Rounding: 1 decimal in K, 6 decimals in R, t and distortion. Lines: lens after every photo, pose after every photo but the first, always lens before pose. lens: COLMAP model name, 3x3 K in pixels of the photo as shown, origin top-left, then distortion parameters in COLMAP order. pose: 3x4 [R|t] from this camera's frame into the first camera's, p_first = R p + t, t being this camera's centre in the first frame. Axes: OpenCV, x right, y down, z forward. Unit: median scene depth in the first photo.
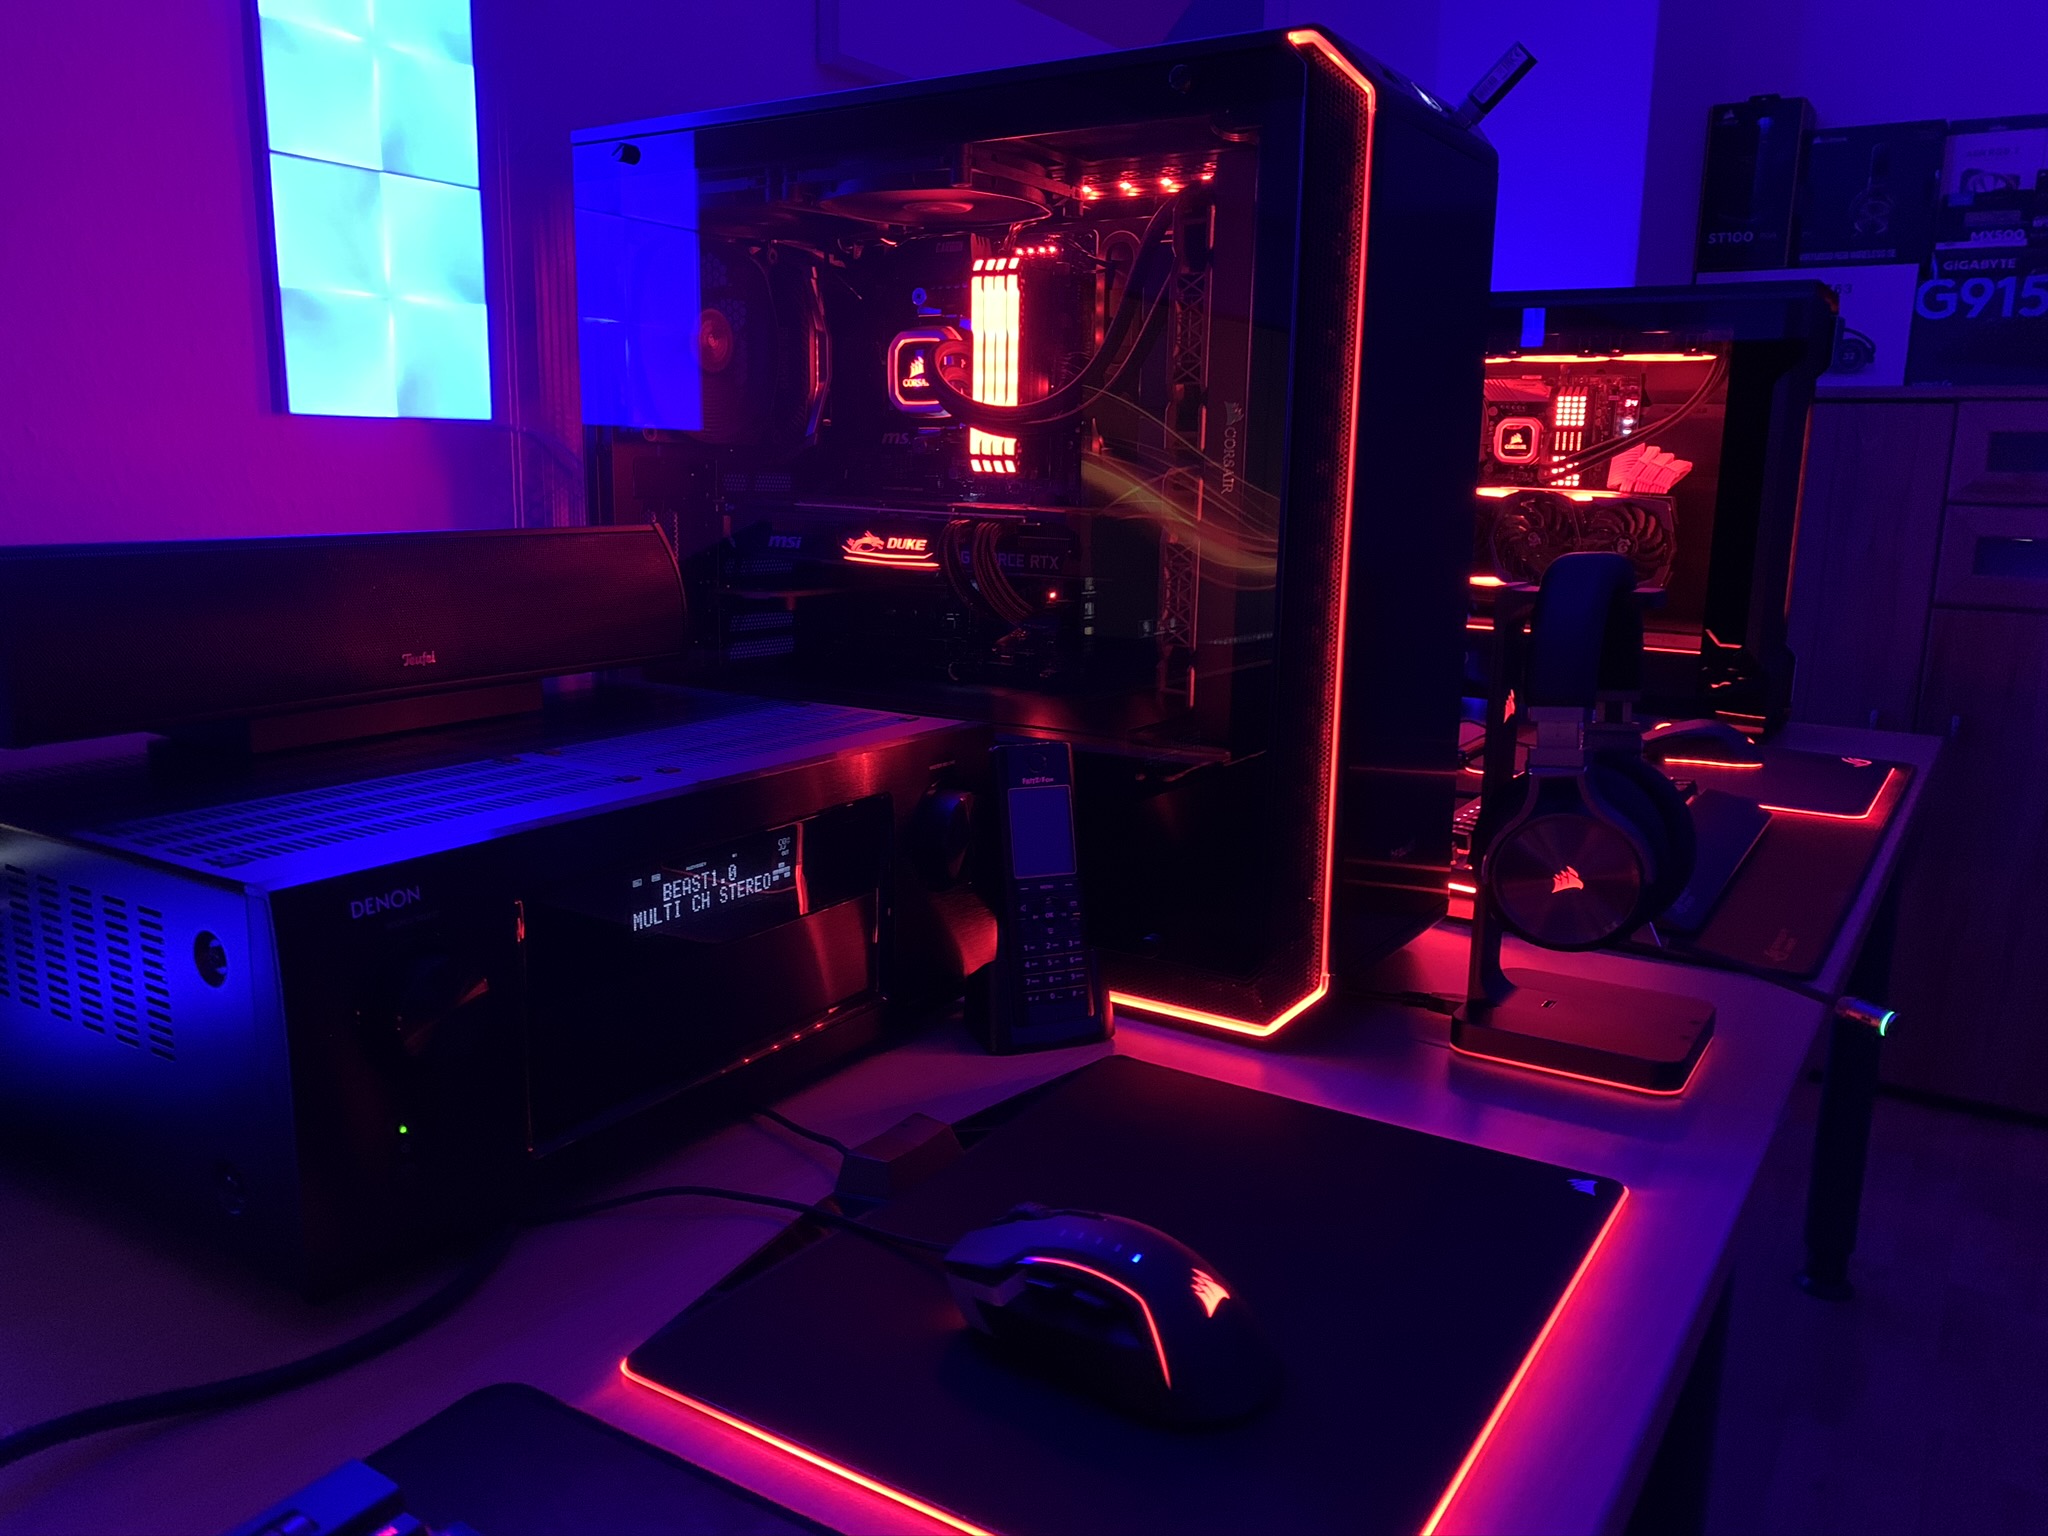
lens RADIAL K [[1675.2, 0, 1030.4], [0, 1675.2, 768.1], [0, 0, 1]] dist [0.025461, -0.035886]
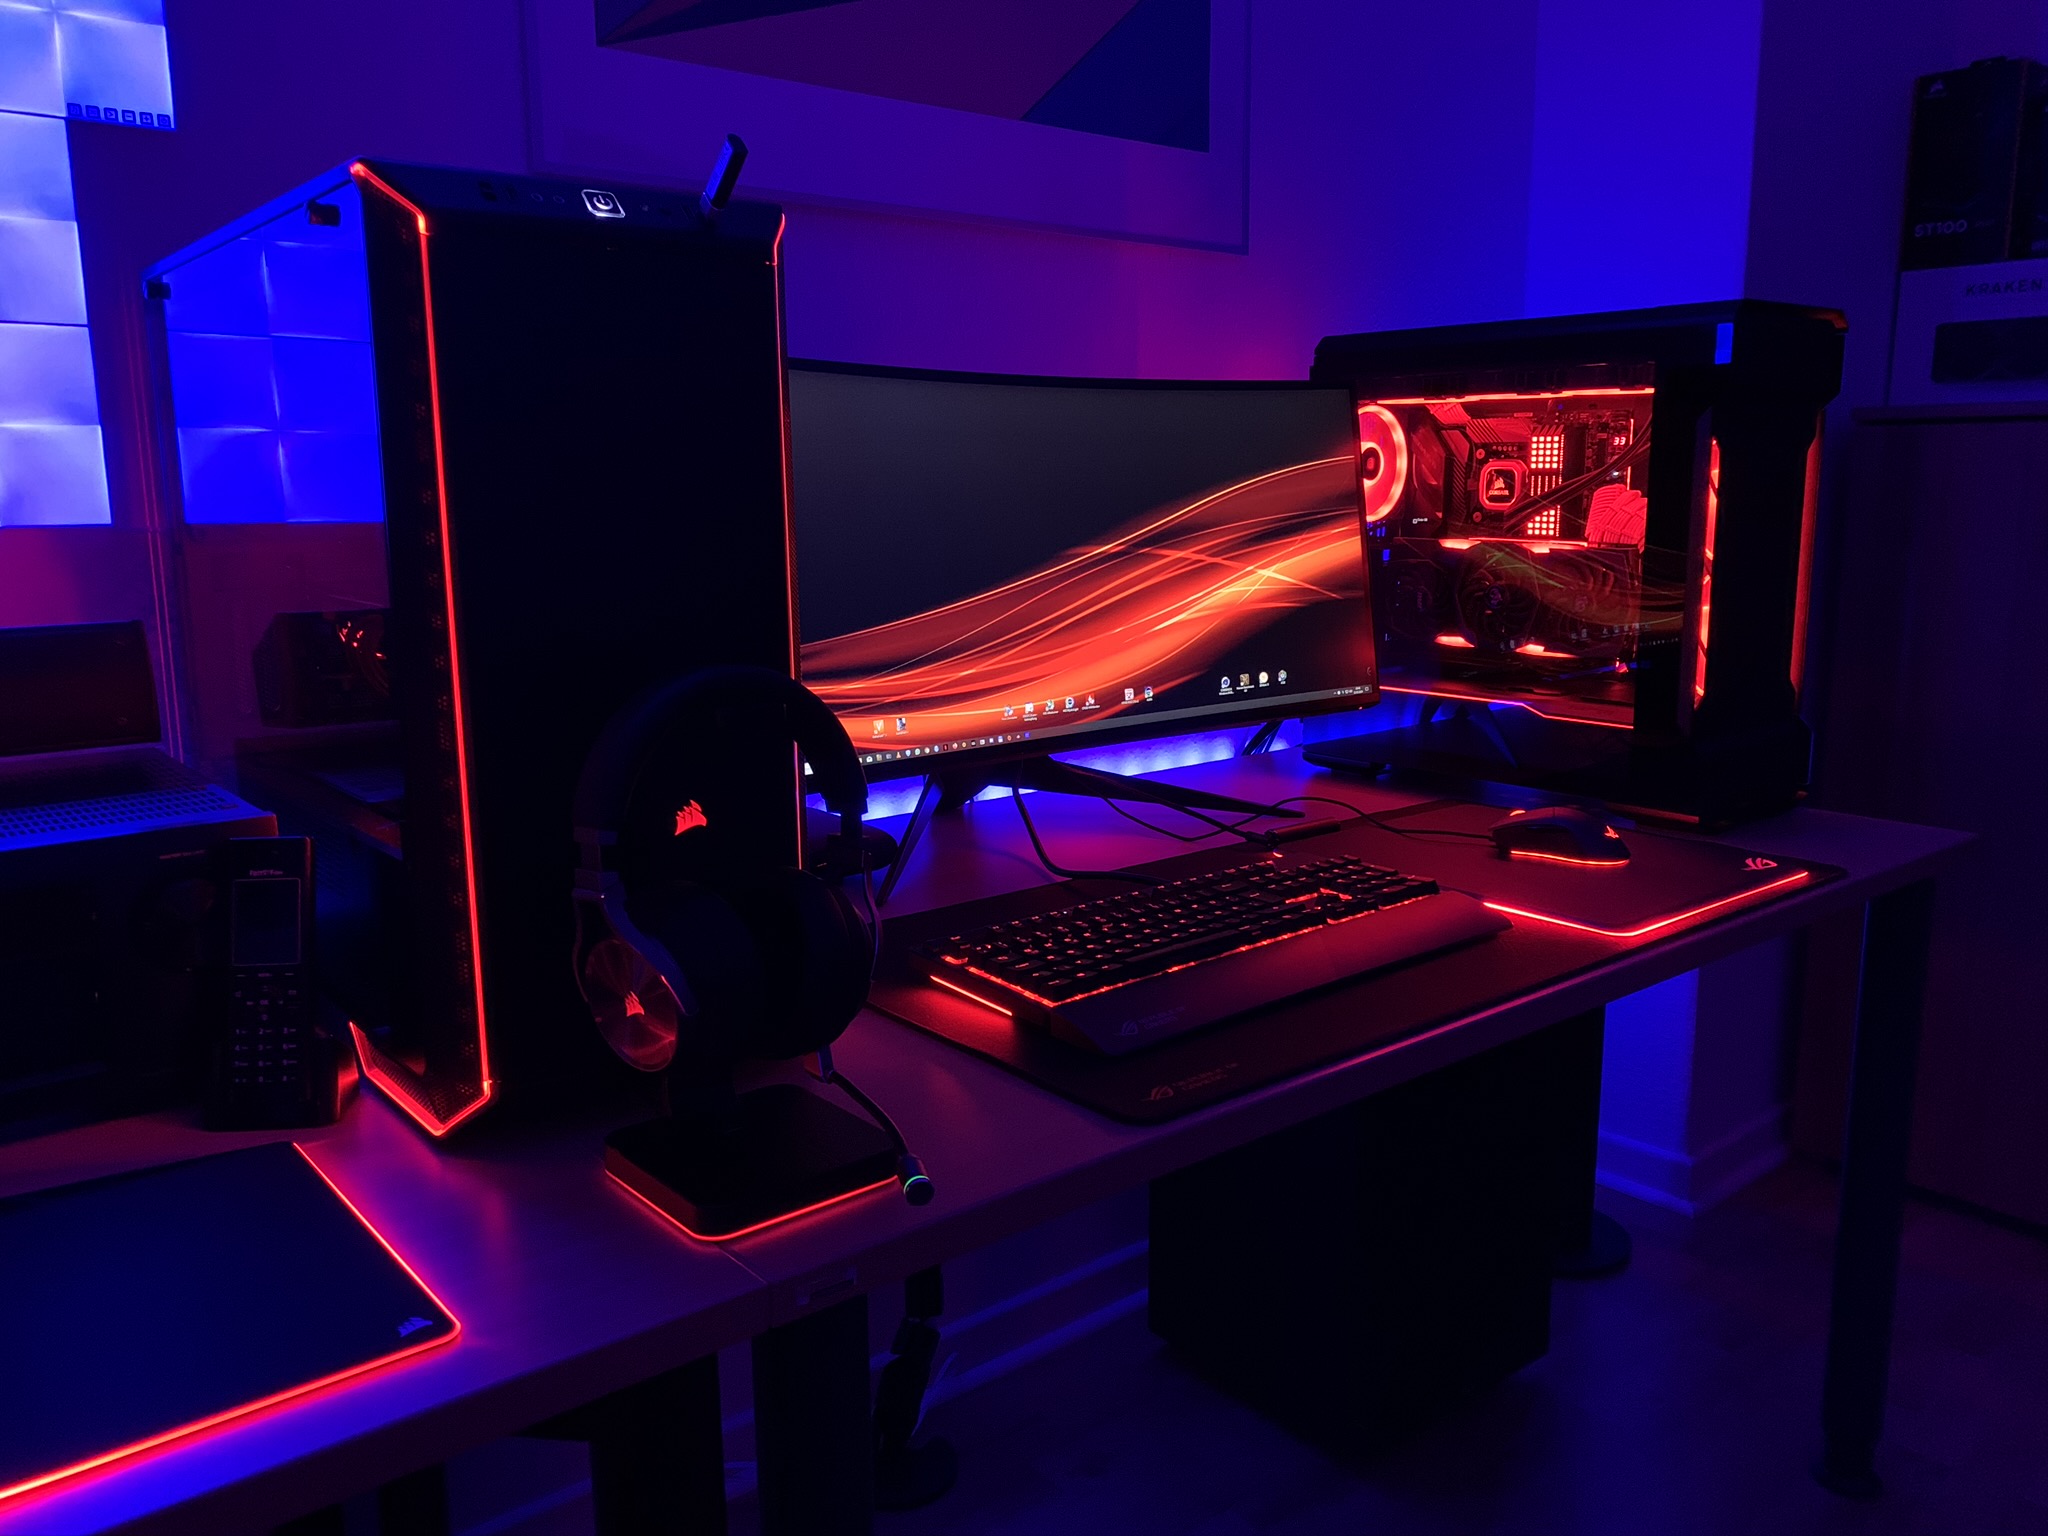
lens RADIAL K [[1675.2, 0, 1015.5], [0, 1675.2, 779.4], [0, 0, 1]] dist [0.025461, -0.035886]
pose [[0.947960, 0.028460, -0.317114, 0.341686], [-0.030722, 0.999526, -0.002134, -0.027756], [0.316903, 0.011766, 0.948385, 0.063991]]
